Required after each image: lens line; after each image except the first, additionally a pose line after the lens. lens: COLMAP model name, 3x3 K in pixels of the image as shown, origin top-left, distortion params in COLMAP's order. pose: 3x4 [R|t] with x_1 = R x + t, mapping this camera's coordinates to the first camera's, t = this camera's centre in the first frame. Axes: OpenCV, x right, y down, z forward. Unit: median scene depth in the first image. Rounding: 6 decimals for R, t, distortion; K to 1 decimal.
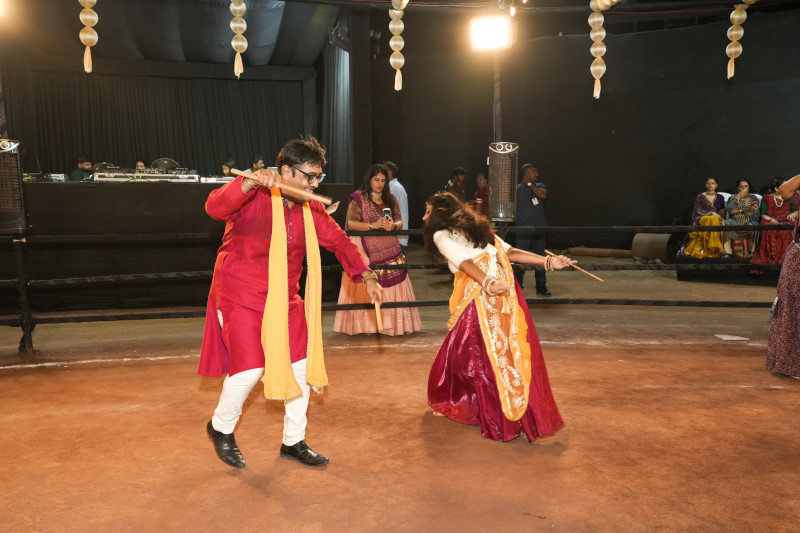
lens RADIAL K [[693.5, 0, 400.0], [0, 693.5, 266.5], [0, 0, 1]] dist [0.024096, 0.003358]
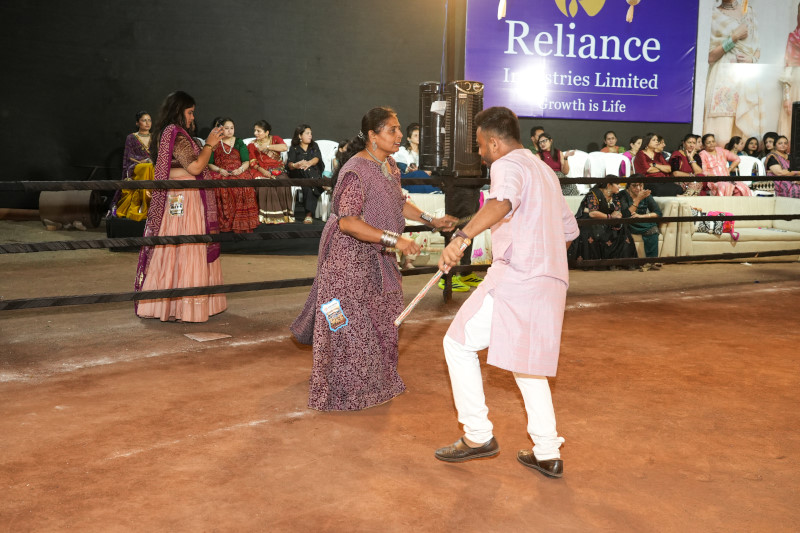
lens RADIAL K [[819.3, 0, 400.0], [0, 819.3, 266.5], [0, 0, 1]] dist [0.036473, -0.014057]
pose [[0.731323, -0.072101, 0.678209, 0.053887], [0.035220, 0.997062, 0.068019, -0.020762], [-0.681121, -0.025857, 0.731714, 0.255971]]
